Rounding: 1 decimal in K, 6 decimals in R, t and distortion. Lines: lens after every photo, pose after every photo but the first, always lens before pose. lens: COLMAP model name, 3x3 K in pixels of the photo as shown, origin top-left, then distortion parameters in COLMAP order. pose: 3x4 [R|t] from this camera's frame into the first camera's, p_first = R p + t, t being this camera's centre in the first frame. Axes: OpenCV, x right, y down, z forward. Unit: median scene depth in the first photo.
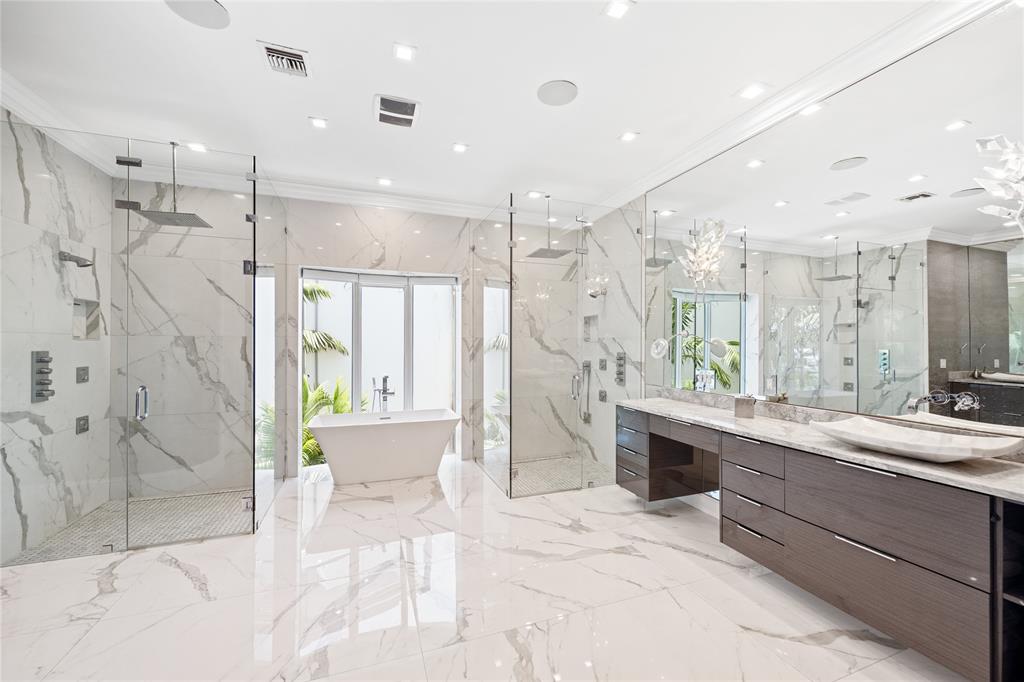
lens RADIAL K [[407.3, 0, 509.7], [0, 407.3, 341.2], [0, 0, 1]] dist [-0.000885, -0.000146]
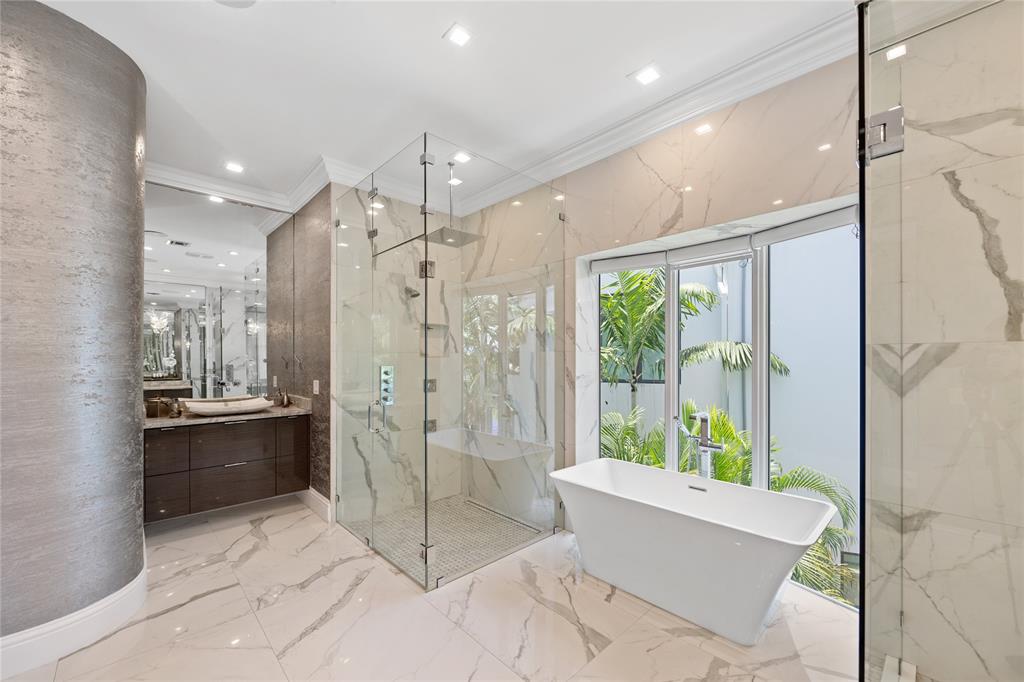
lens RADIAL K [[407.3, 0, 513.3], [0, 407.3, 357.8], [0, 0, 1]] dist [-0.000885, -0.000146]
pose [[0.396419, -0.007142, -0.918042, 0.187471], [0.005898, 0.999969, -0.005232, 0.006884], [0.918051, -0.003341, 0.396448, 0.804379]]
